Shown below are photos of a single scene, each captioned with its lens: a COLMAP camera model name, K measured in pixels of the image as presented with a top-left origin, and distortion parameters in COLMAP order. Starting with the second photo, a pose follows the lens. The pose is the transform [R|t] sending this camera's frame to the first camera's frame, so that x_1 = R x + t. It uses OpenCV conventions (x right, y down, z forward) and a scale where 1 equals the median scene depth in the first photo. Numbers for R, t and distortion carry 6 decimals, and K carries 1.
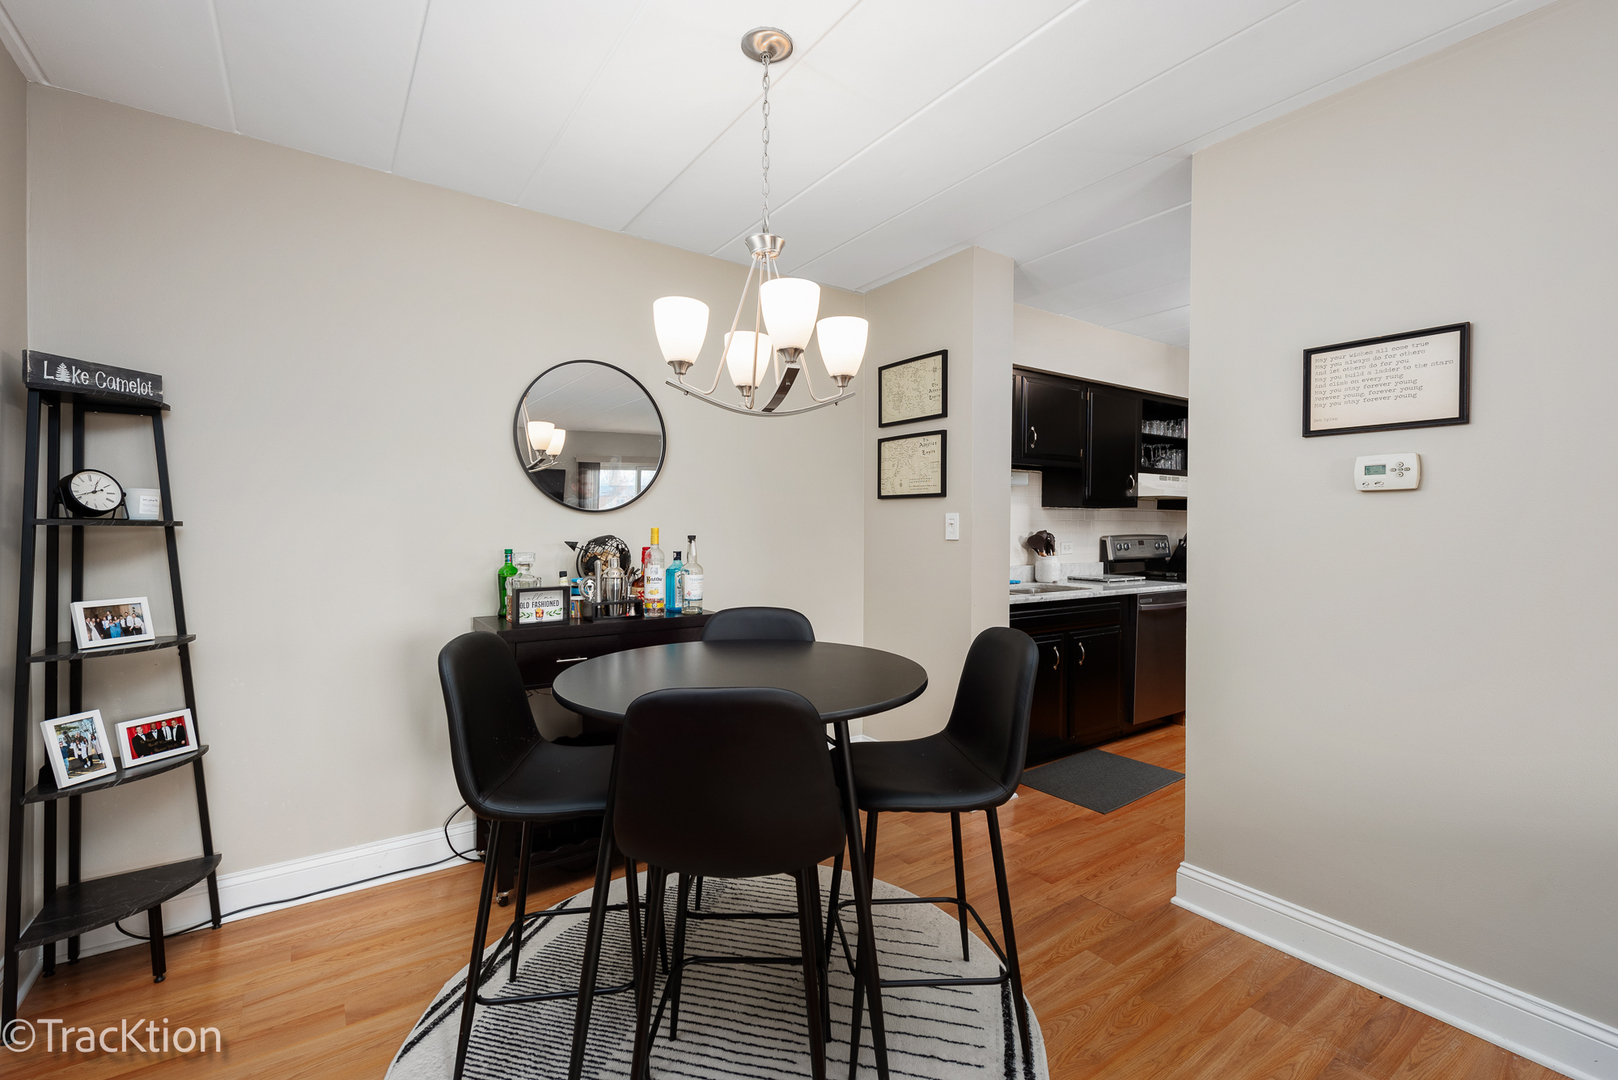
lens RADIAL K [[712.4, 0, 804.4], [0, 712.4, 525.4], [0, 0, 1]] dist [0.012131, -0.000014]
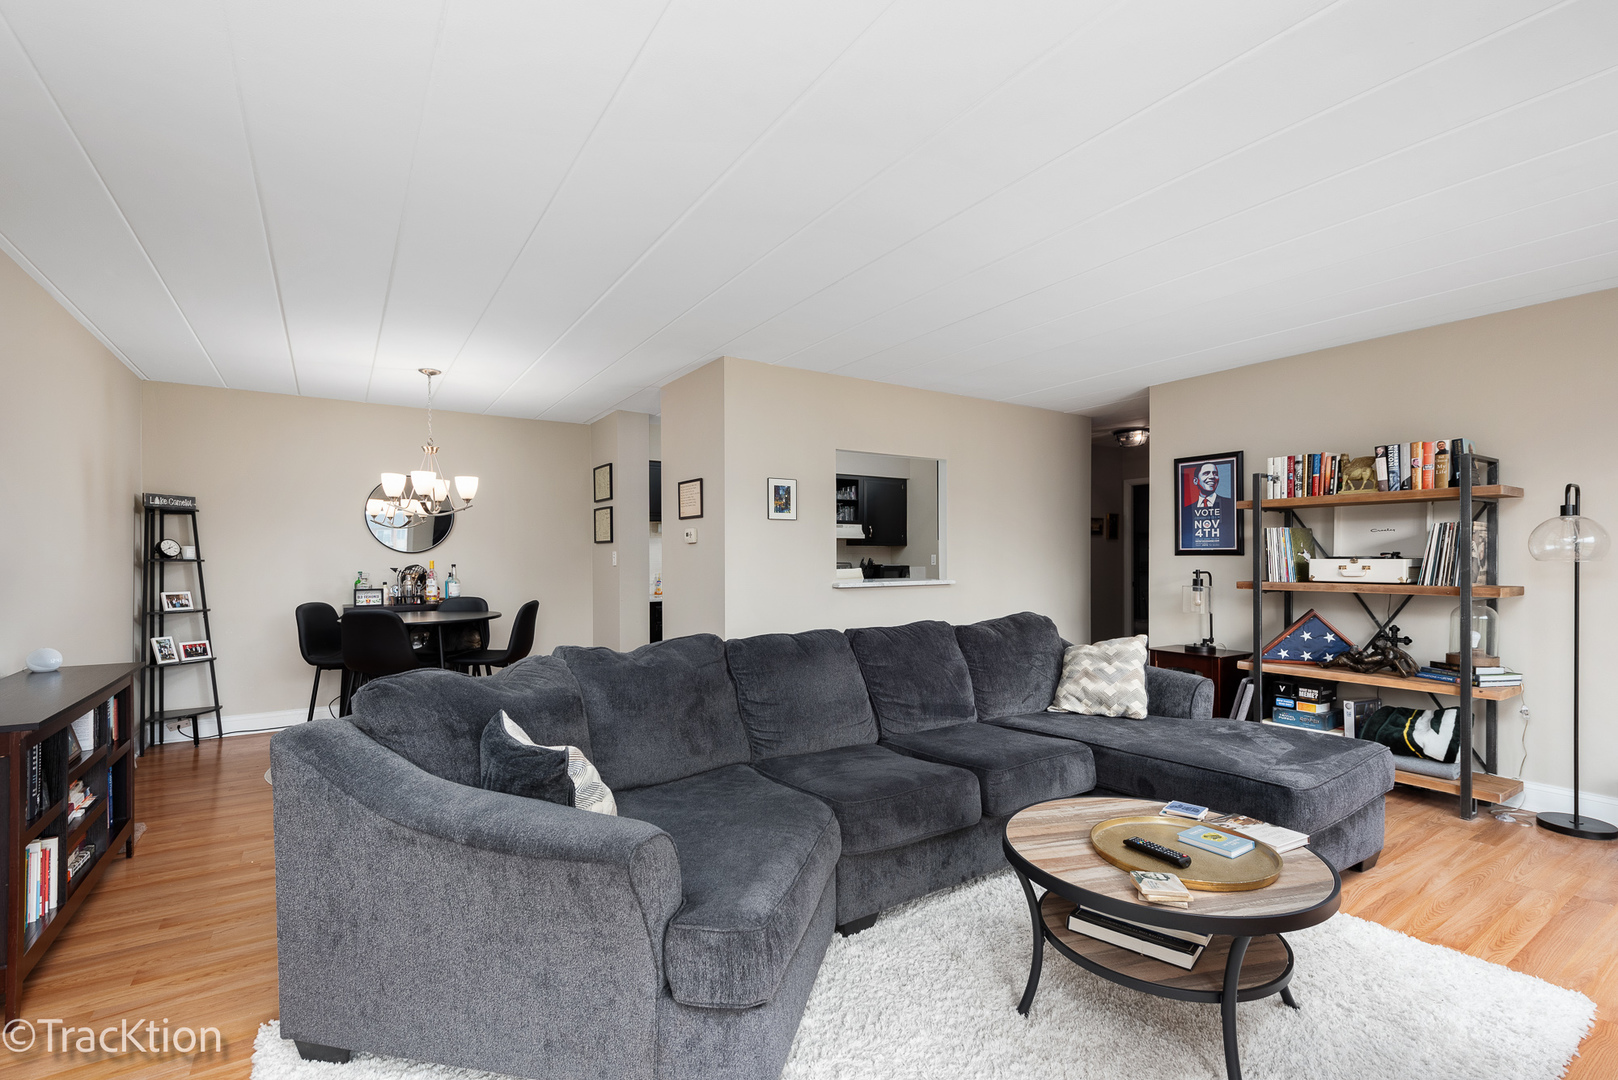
lens RADIAL K [[712.4, 0, 804.5], [0, 712.4, 553.5], [0, 0, 1]] dist [0.012131, -0.000014]
pose [[0.999831, -0.009438, -0.015798, 1.156625], [0.009355, 0.999942, -0.005318, 0.004638], [0.015847, 0.005169, 0.999861, -1.344443]]
